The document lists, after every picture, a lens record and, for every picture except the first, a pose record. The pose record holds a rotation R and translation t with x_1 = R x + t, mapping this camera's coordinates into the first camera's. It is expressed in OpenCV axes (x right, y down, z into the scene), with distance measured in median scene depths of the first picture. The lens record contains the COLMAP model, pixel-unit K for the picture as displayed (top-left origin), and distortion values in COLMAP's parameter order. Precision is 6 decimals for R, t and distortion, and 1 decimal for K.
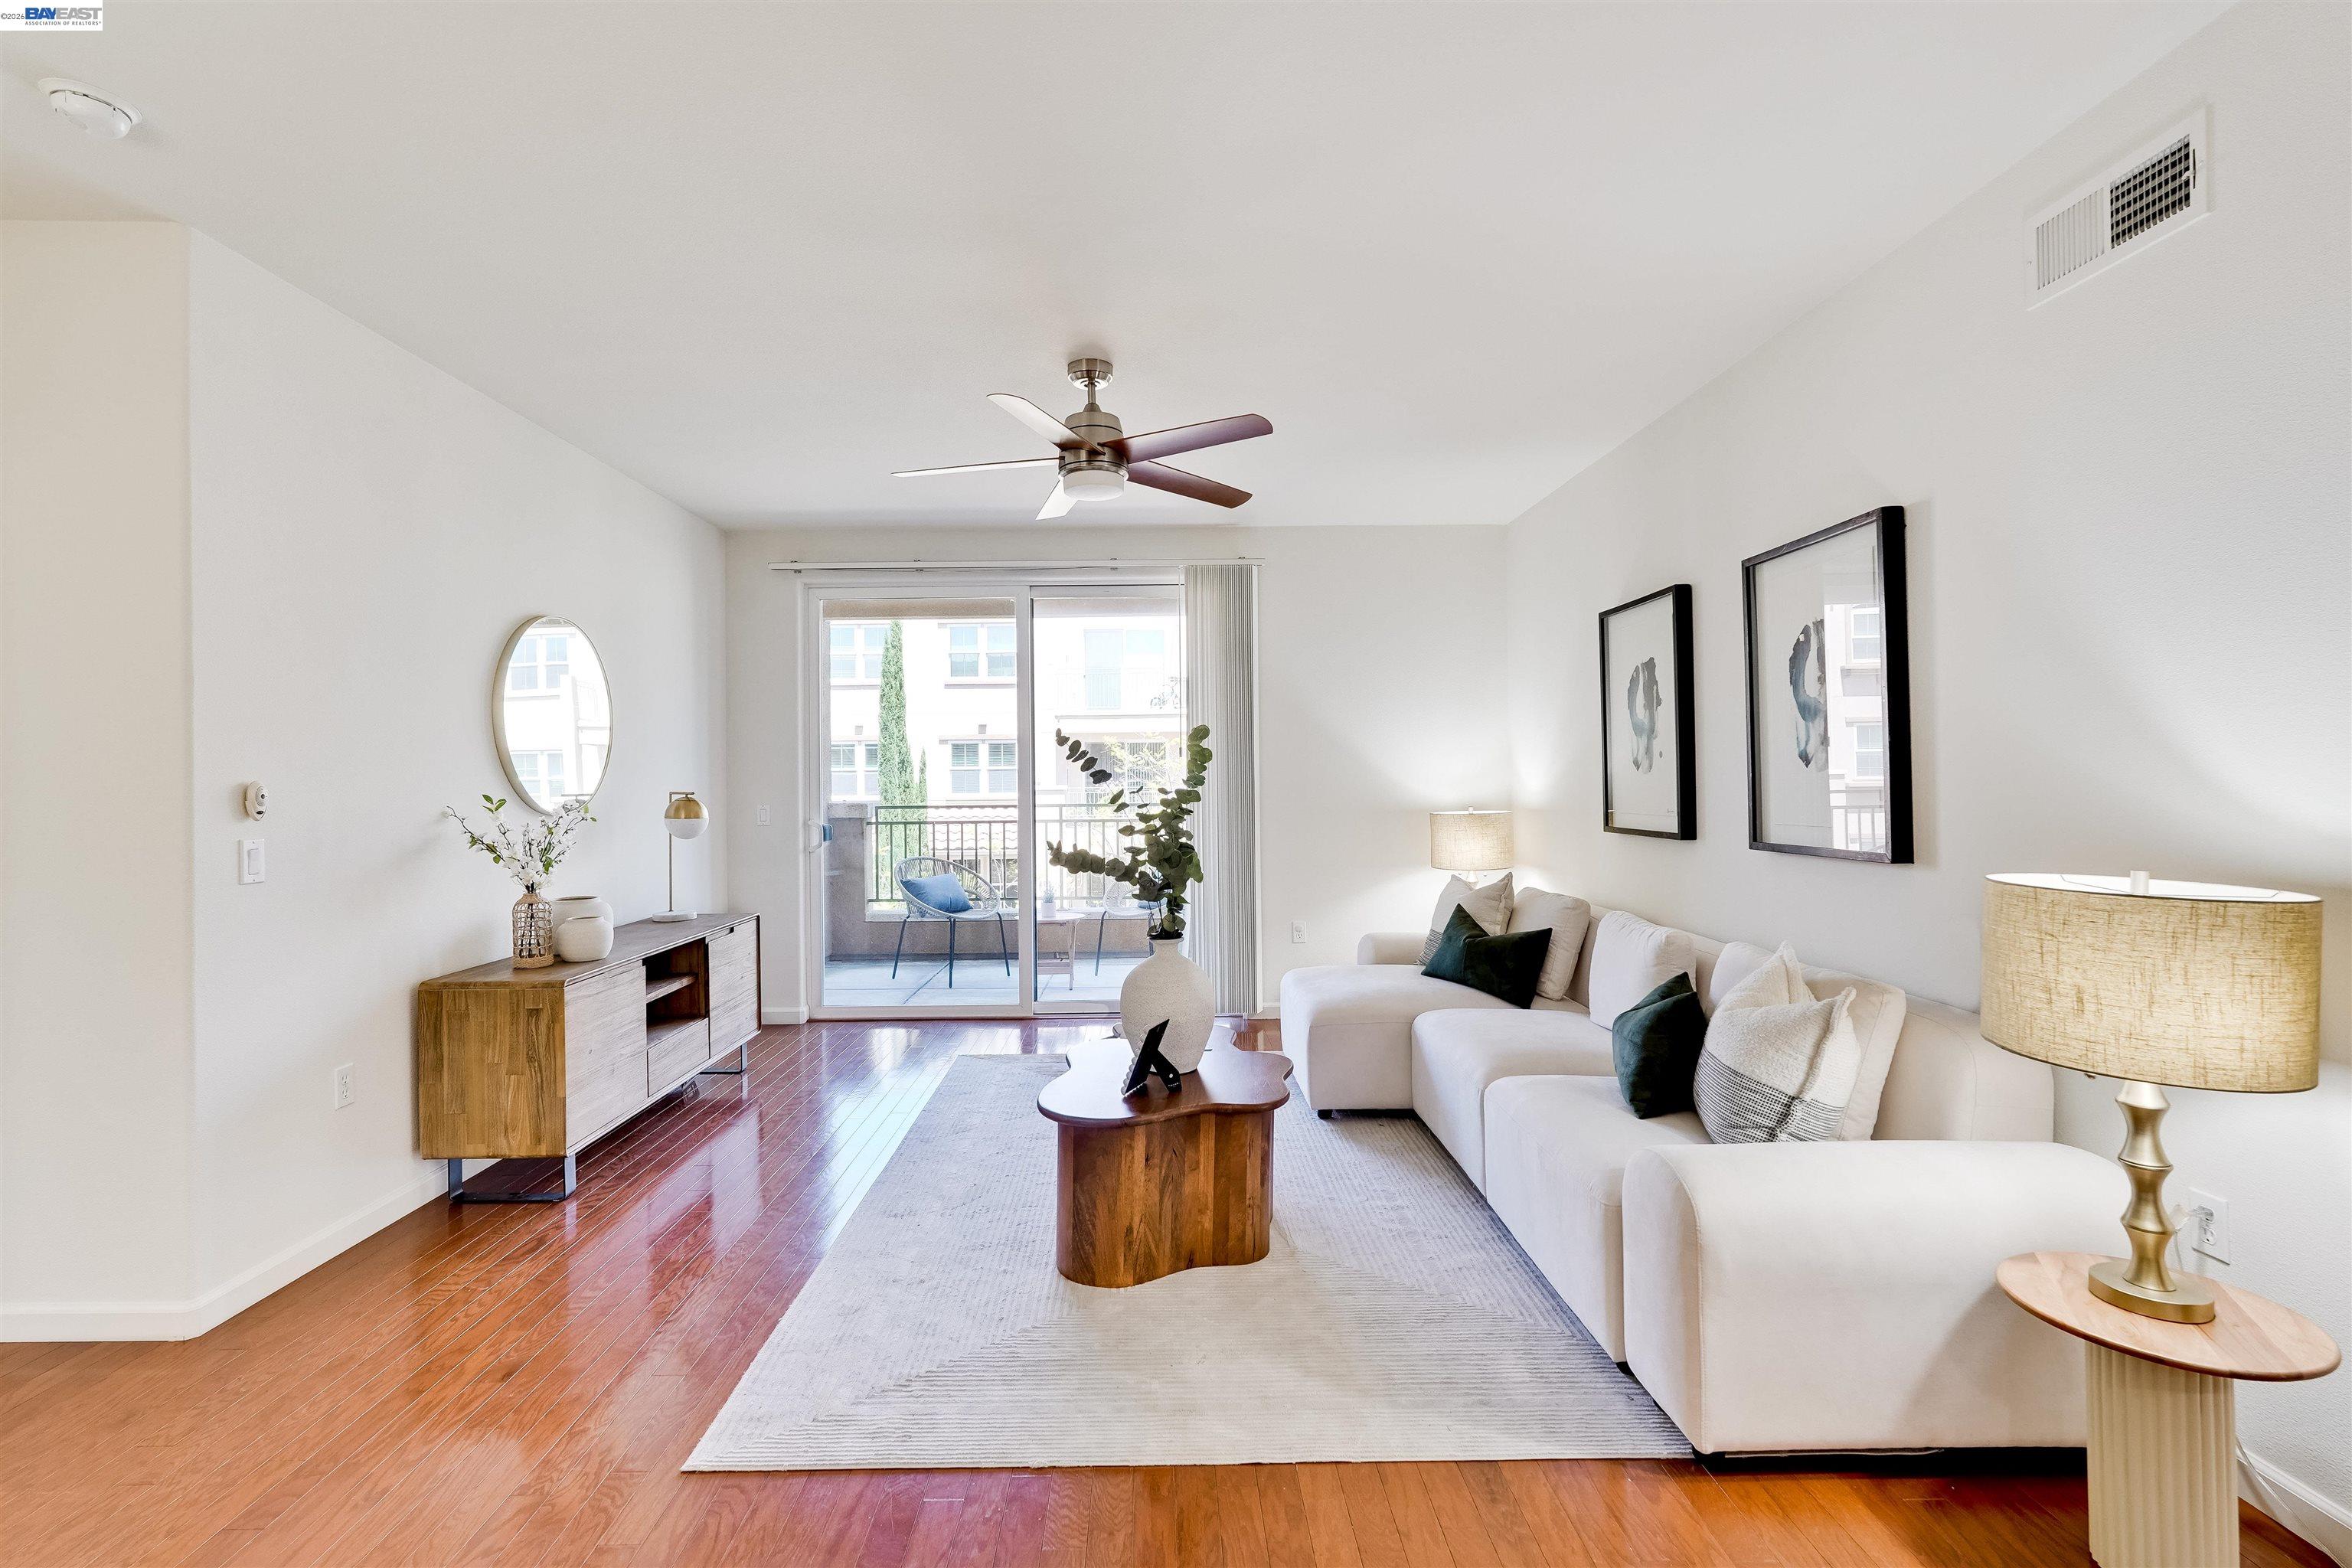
lens RADIAL K [[1084.0, 0, 1176.0], [0, 1084.0, 784.0], [0, 0, 1]] dist [-0.020252, 0.008756]
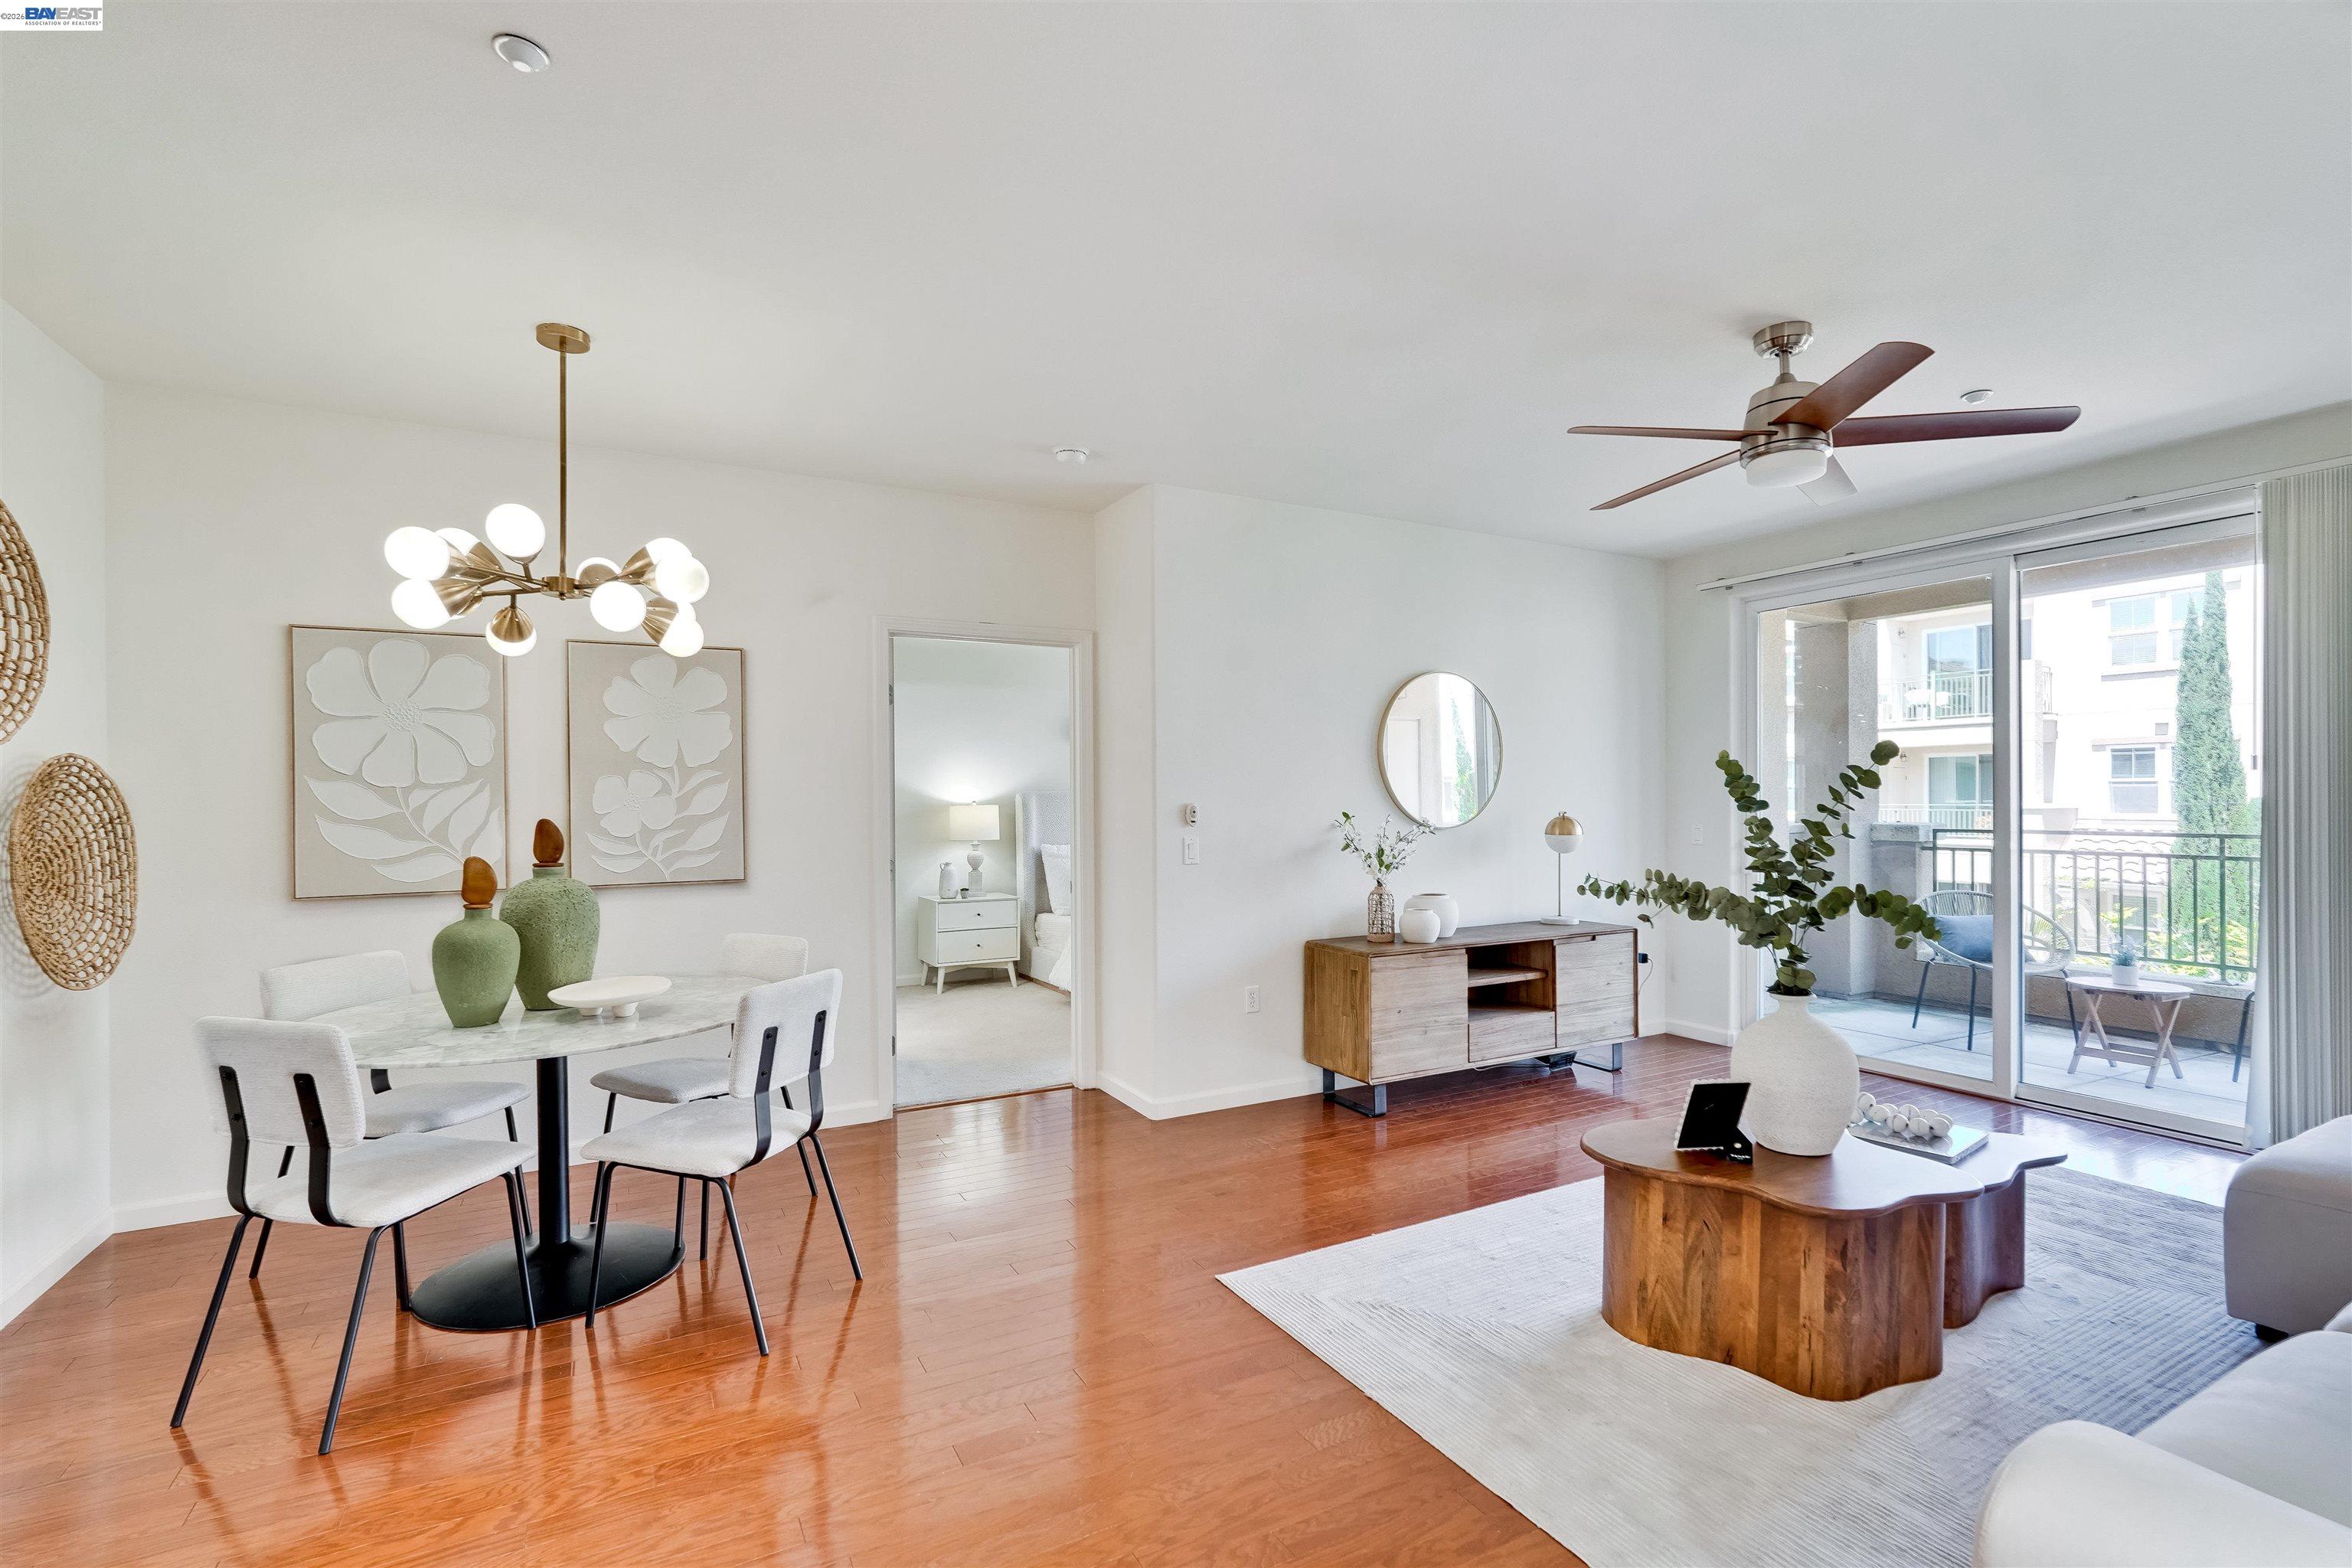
lens RADIAL K [[1081.7, 0, 1176.2], [0, 1081.7, 809.5], [0, 0, 1]] dist [-0.011635, 0.000000]
pose [[0.457754, 0.014917, -0.888953, 0.506996], [-0.003003, 0.999879, 0.015232, -0.014436], [0.889074, -0.004303, 0.457744, 0.173775]]
